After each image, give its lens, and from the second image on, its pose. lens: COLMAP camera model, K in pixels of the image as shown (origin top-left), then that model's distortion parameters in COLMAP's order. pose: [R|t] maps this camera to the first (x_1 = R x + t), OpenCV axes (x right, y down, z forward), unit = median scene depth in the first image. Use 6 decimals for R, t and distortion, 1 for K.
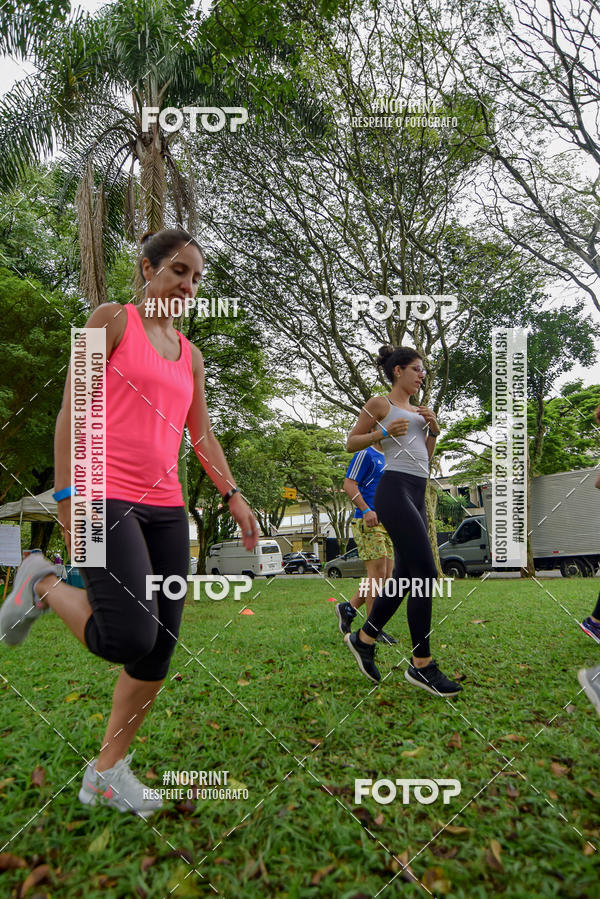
lens RADIAL K [[516.6, 0, 298.2], [0, 516.6, 453.3], [0, 0, 1]] dist [-0.008293, -0.010755]
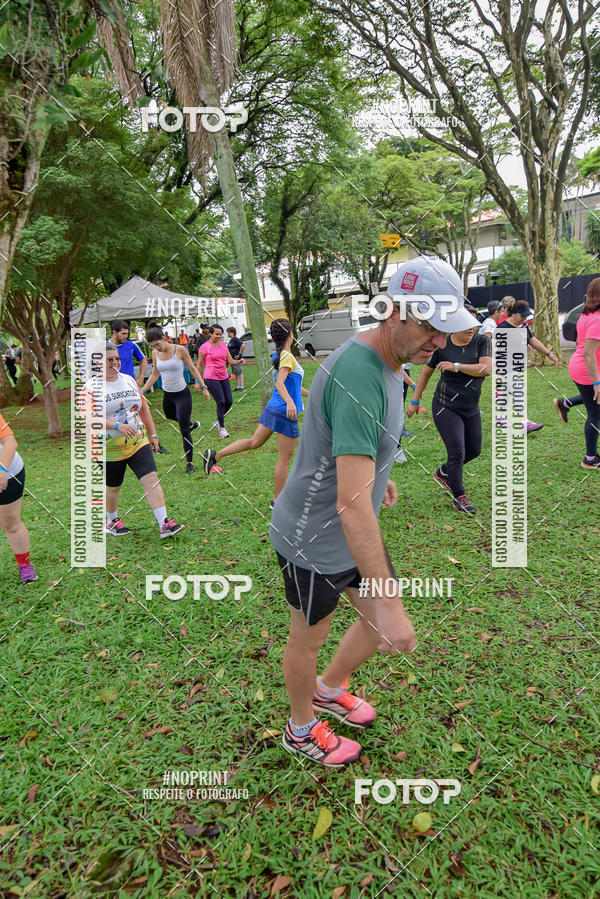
lens RADIAL K [[615.4, 0, 284.1], [0, 615.4, 456.1], [0, 0, 1]] dist [0.005040, -0.018396]
pose [[0.976911, -0.031012, -0.211386, 0.036015], [0.117073, 0.905341, 0.408230, -0.088566], [0.178716, -0.423552, 0.888068, -0.069284]]
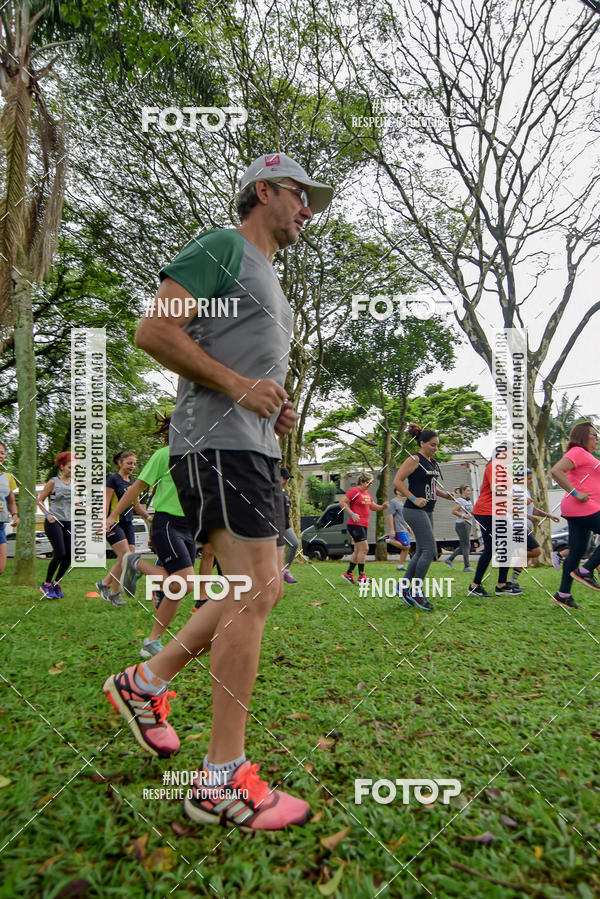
lens RADIAL K [[516.6, 0, 302.4], [0, 516.6, 454.4], [0, 0, 1]] dist [-0.008293, -0.010755]
pose [[0.969653, 0.060257, 0.236942, 0.018492], [-0.069255, 0.997153, 0.029829, -0.003864], [-0.234470, -0.045334, 0.971066, -0.004321]]
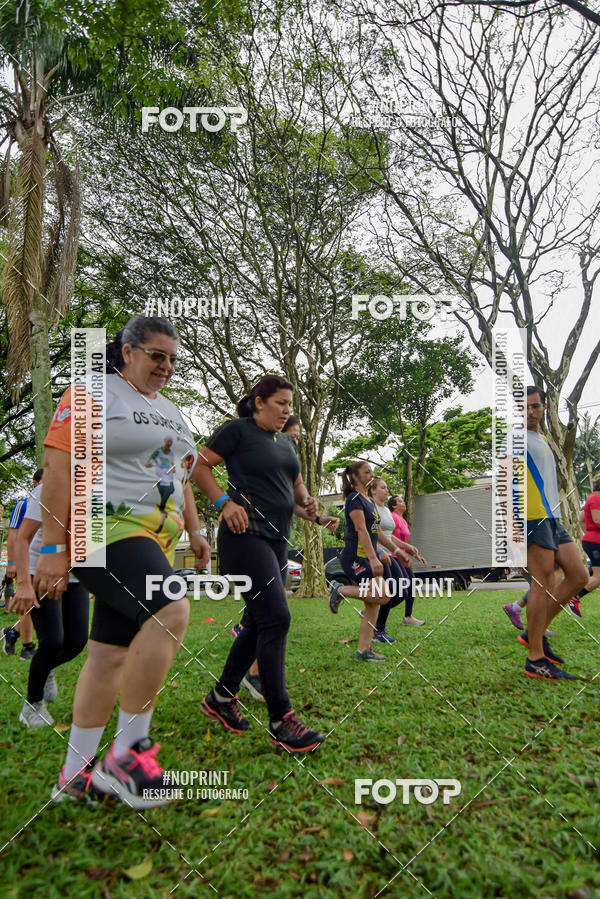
lens RADIAL K [[516.6, 0, 302.2], [0, 516.6, 452.4], [0, 0, 1]] dist [-0.008293, -0.010755]
pose [[0.979661, 0.036249, 0.197361, 0.021754], [-0.030437, 0.999011, -0.032404, -0.001344], [-0.198340, 0.025738, 0.979795, 0.010983]]
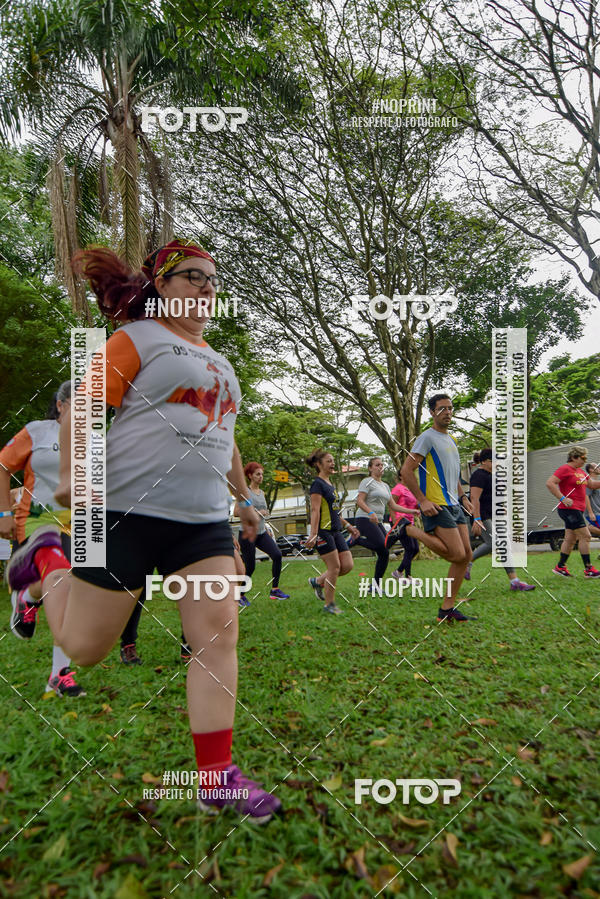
lens RADIAL K [[516.6, 0, 298.5], [0, 516.6, 454.4], [0, 0, 1]] dist [-0.008293, -0.010755]
pose [[0.999369, -0.032261, 0.014849, 0.007987], [0.031699, 0.998825, 0.036648, -0.001978], [-0.016014, -0.036154, 0.999218, 0.003127]]
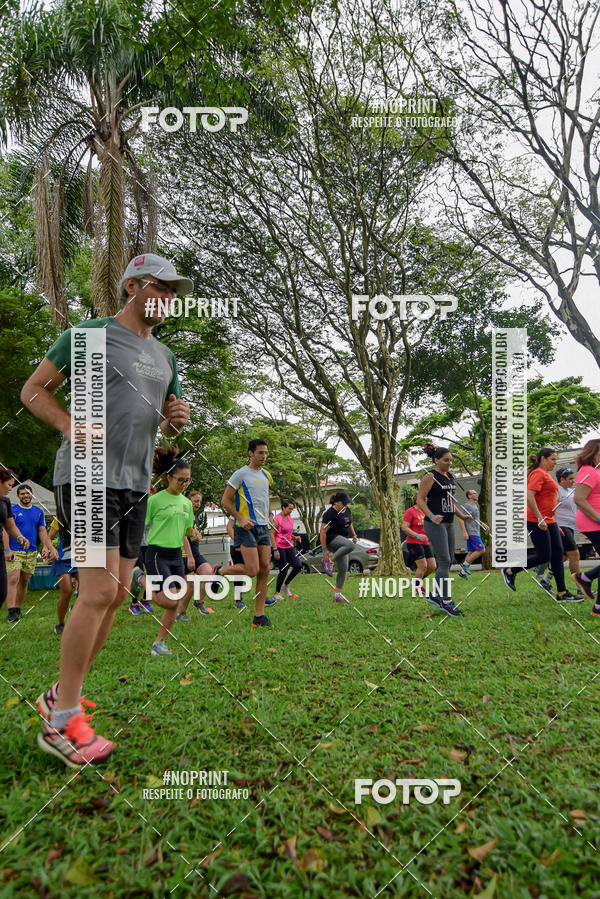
lens RADIAL K [[516.6, 0, 298.9], [0, 516.6, 453.9], [0, 0, 1]] dist [-0.008293, -0.010755]
pose [[0.998442, -0.006257, 0.055447, 0.013455], [0.005693, 0.999930, 0.010328, -0.004055], [-0.055508, -0.009996, 0.998408, -0.007061]]
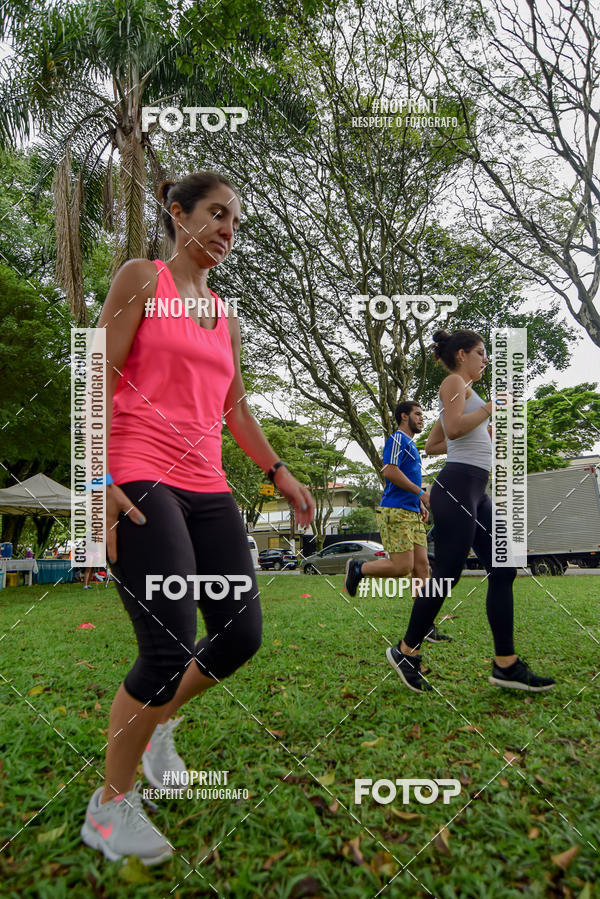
lens RADIAL K [[516.6, 0, 298.9], [0, 516.6, 453.6], [0, 0, 1]] dist [-0.008293, -0.010755]
pose [[0.998959, 0.017310, 0.042215, 0.003036], [-0.017592, 0.999825, 0.006313, 0.000616], [-0.042098, -0.007049, 0.999089, -0.001099]]
